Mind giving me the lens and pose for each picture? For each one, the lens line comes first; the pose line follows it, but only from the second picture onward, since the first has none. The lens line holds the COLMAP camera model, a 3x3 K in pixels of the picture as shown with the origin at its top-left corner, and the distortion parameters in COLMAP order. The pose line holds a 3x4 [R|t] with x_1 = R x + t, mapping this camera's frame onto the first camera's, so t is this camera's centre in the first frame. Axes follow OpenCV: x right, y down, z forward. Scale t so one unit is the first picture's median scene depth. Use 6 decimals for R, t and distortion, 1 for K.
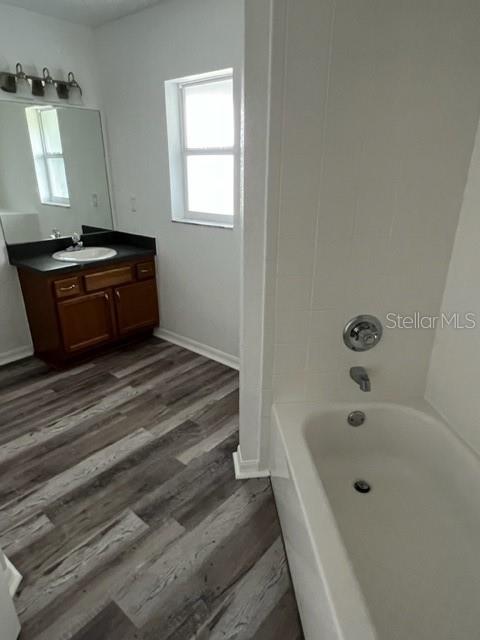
lens RADIAL K [[394.5, 0, 240.0], [0, 394.5, 320.0], [0, 0, 1]] dist [-0.000916, 0.001044]
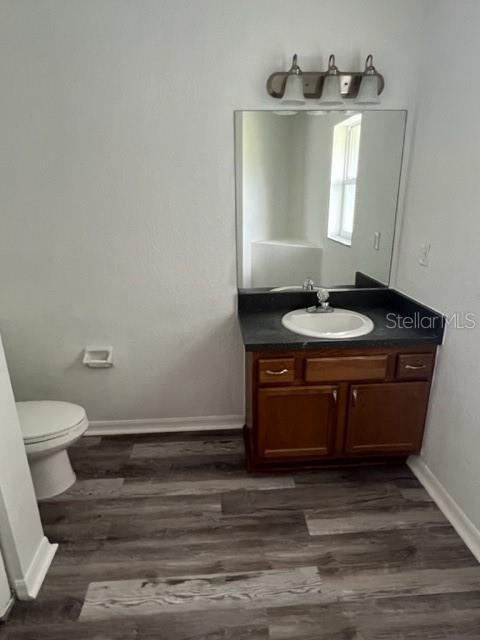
lens RADIAL K [[394.5, 0, 240.0], [0, 394.5, 320.0], [0, 0, 1]] dist [-0.000916, 0.001044]
pose [[0.699952, 0.210830, -0.682362, -0.036883], [-0.252273, 0.966831, 0.039946, -0.164699], [0.668150, 0.144181, 0.729923, 0.419646]]
